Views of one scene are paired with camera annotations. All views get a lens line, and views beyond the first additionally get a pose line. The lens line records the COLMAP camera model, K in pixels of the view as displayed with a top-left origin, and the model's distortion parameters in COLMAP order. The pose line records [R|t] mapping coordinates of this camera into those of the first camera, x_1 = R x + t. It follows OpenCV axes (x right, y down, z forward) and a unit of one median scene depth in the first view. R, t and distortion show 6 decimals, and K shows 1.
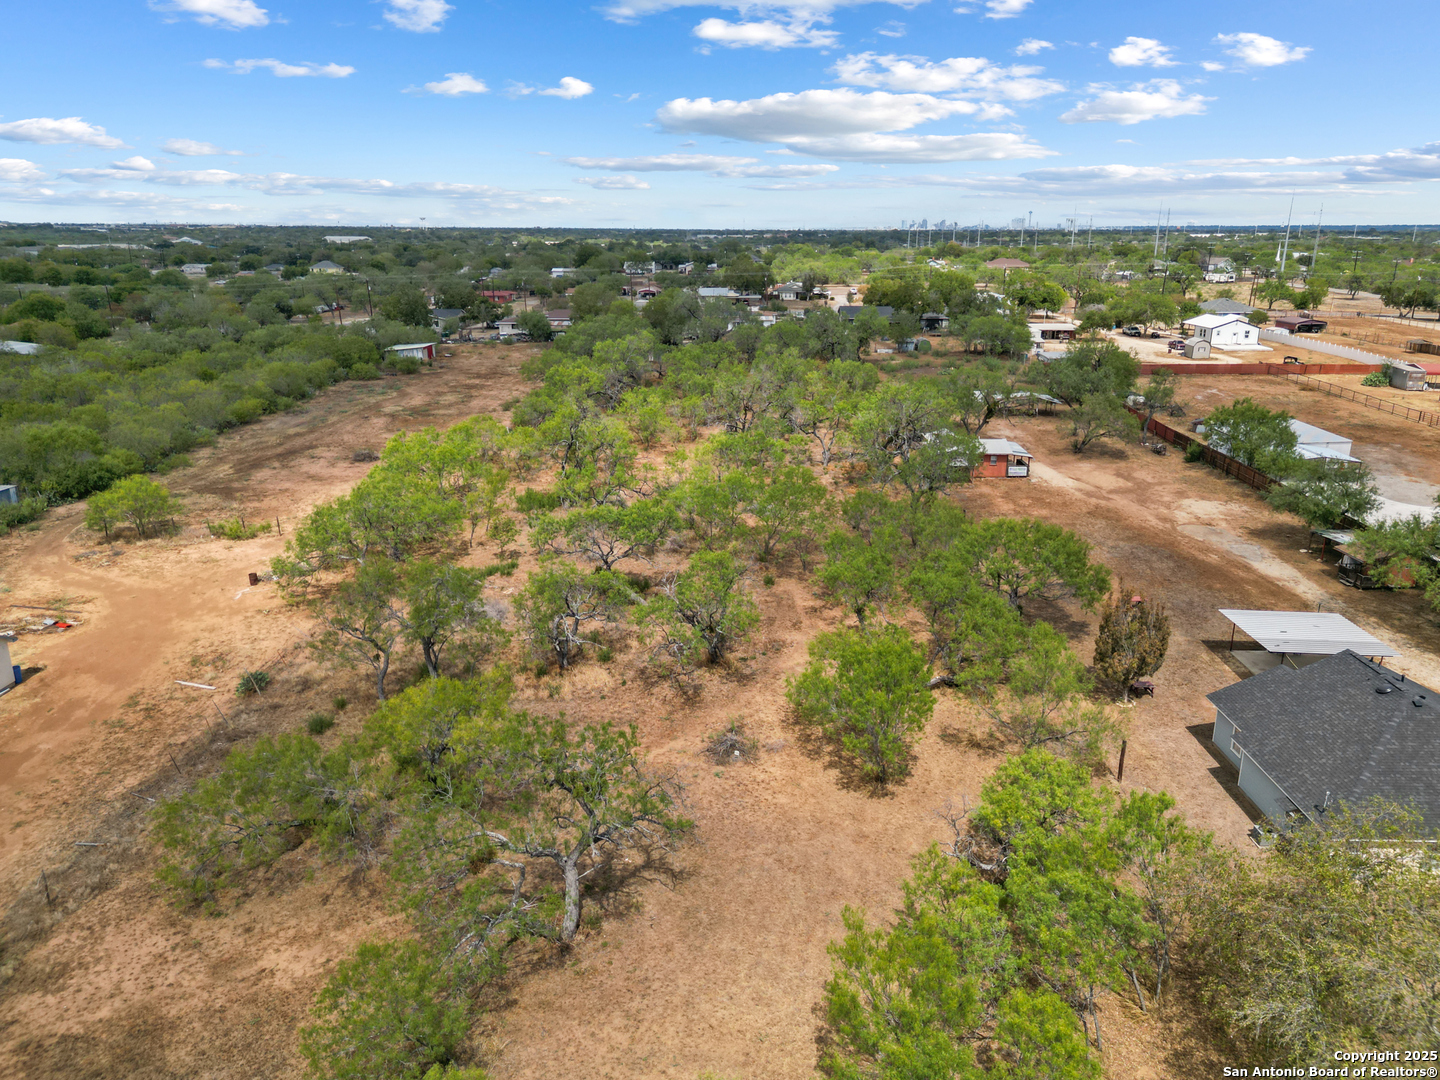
lens RADIAL K [[1004.6, 0, 722.5], [0, 1004.6, 554.2], [0, 0, 1]] dist [0.044016, -0.024762]
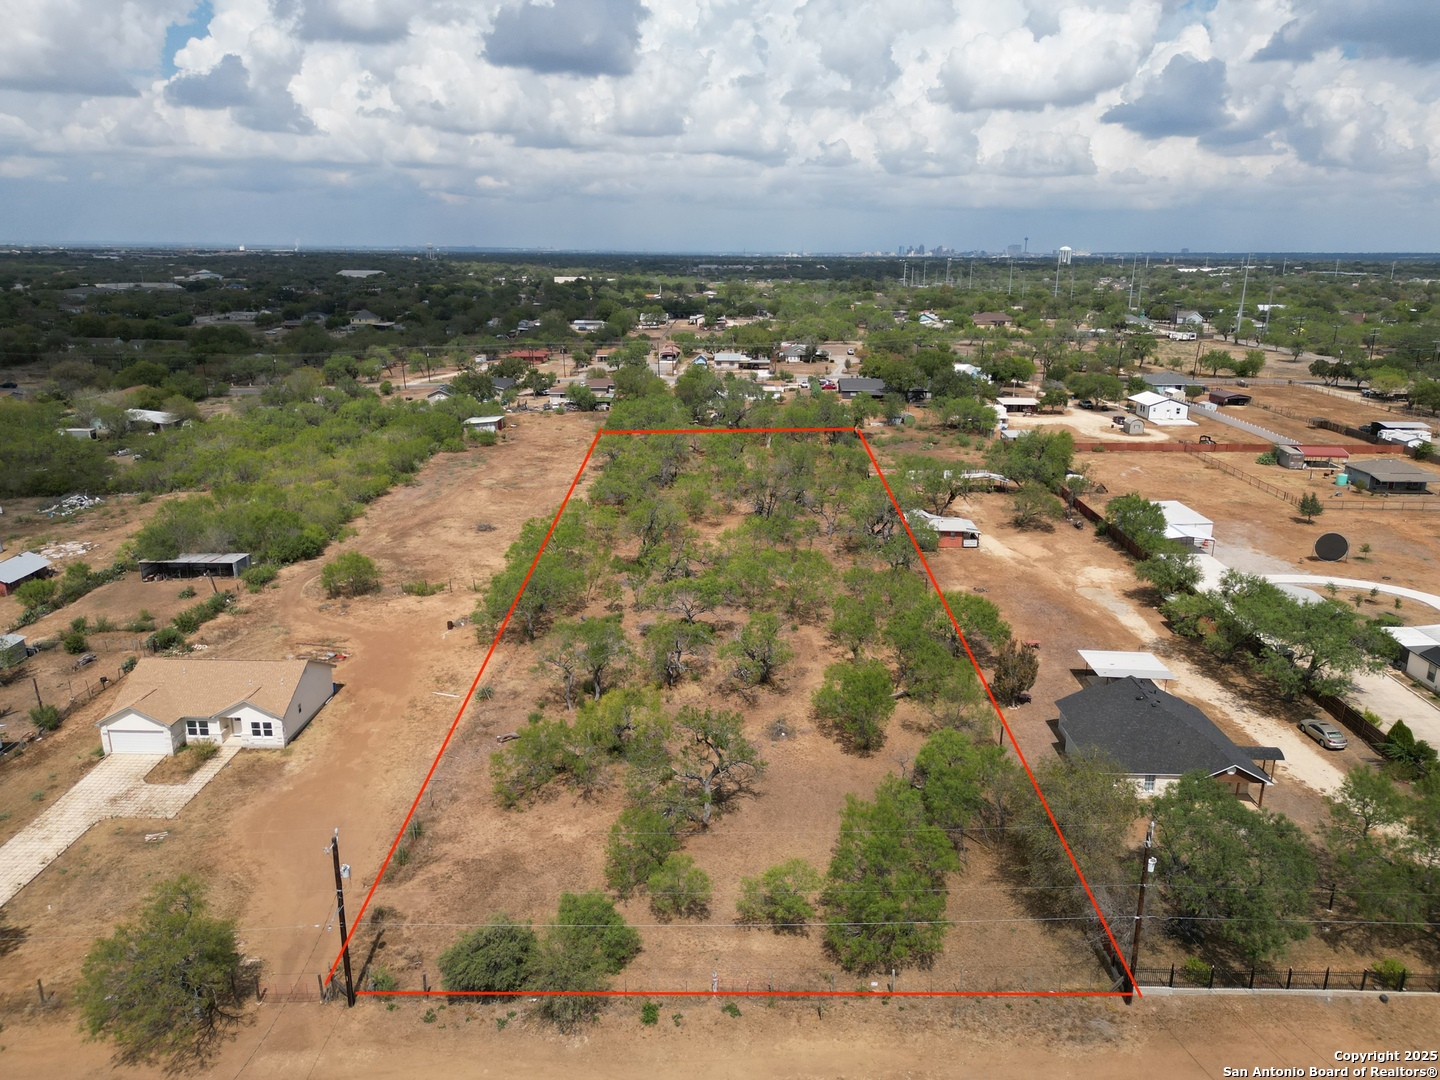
lens RADIAL K [[1004.6, 0, 717.7], [0, 1004.6, 537.0], [0, 0, 1]] dist [0.044016, -0.024762]
pose [[0.999991, 0.002636, -0.003321, -0.053535], [-0.002762, 0.999251, -0.038585, -0.042393], [0.003216, 0.038594, 0.999250, -0.424460]]
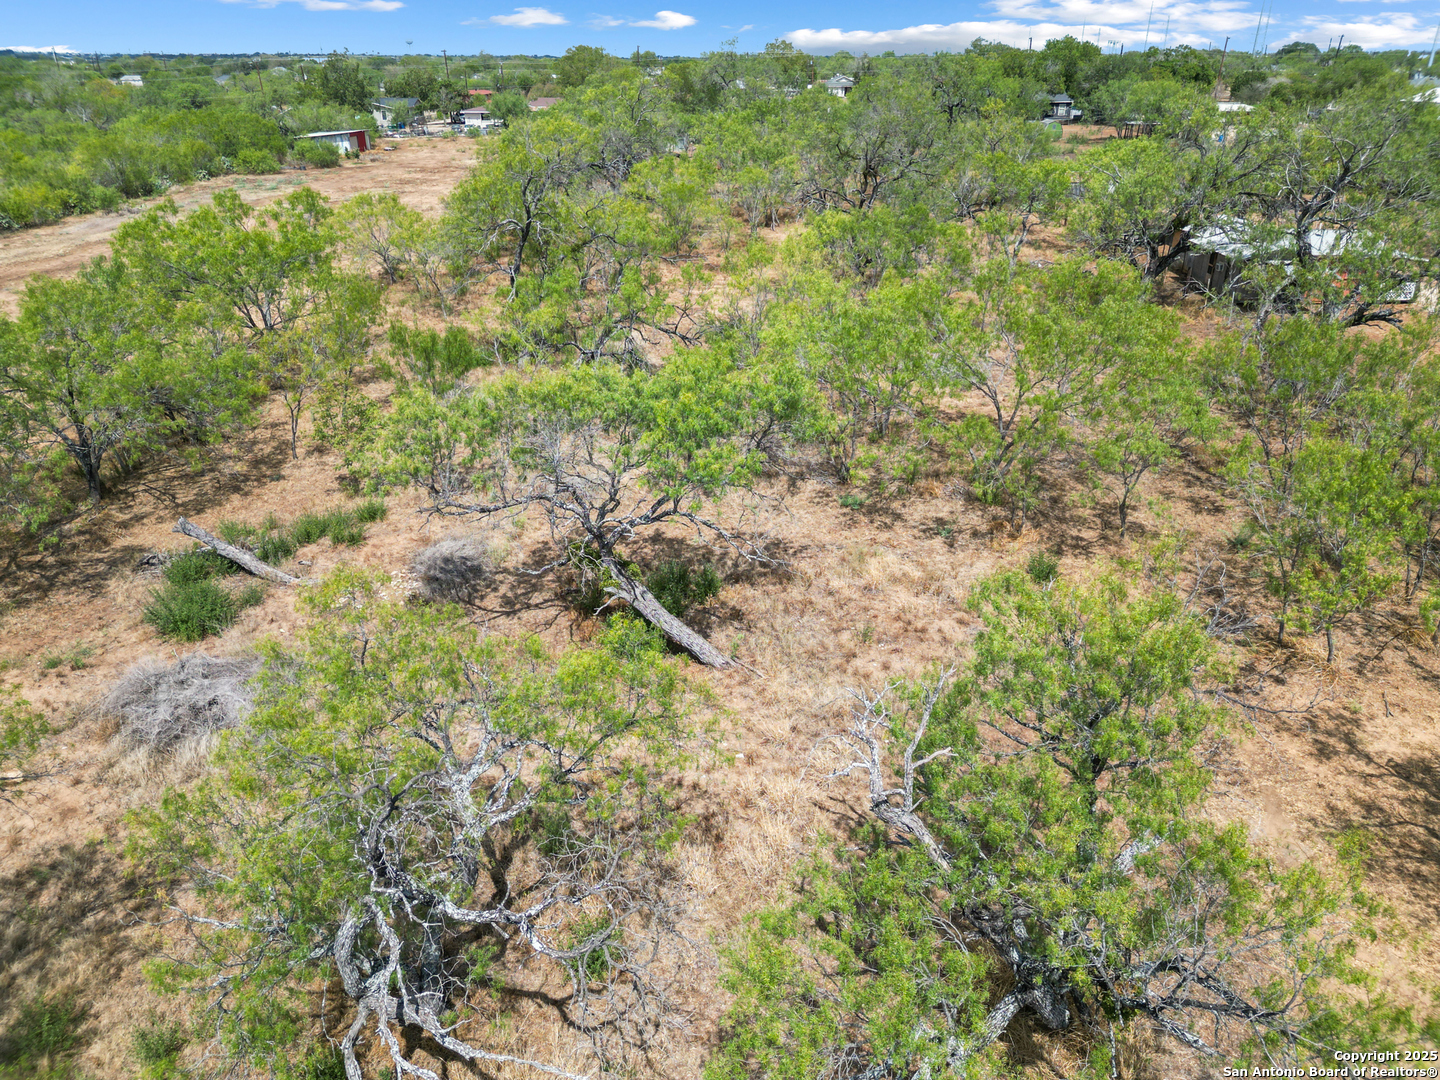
lens RADIAL K [[1004.6, 0, 723.8], [0, 1004.6, 548.0], [0, 0, 1]] dist [0.044016, -0.024762]
pose [[0.999979, 0.001577, -0.006218, -0.056287], [-0.000710, 0.990578, 0.136945, -0.027304], [0.006375, -0.136937, 0.990559, 0.527445]]
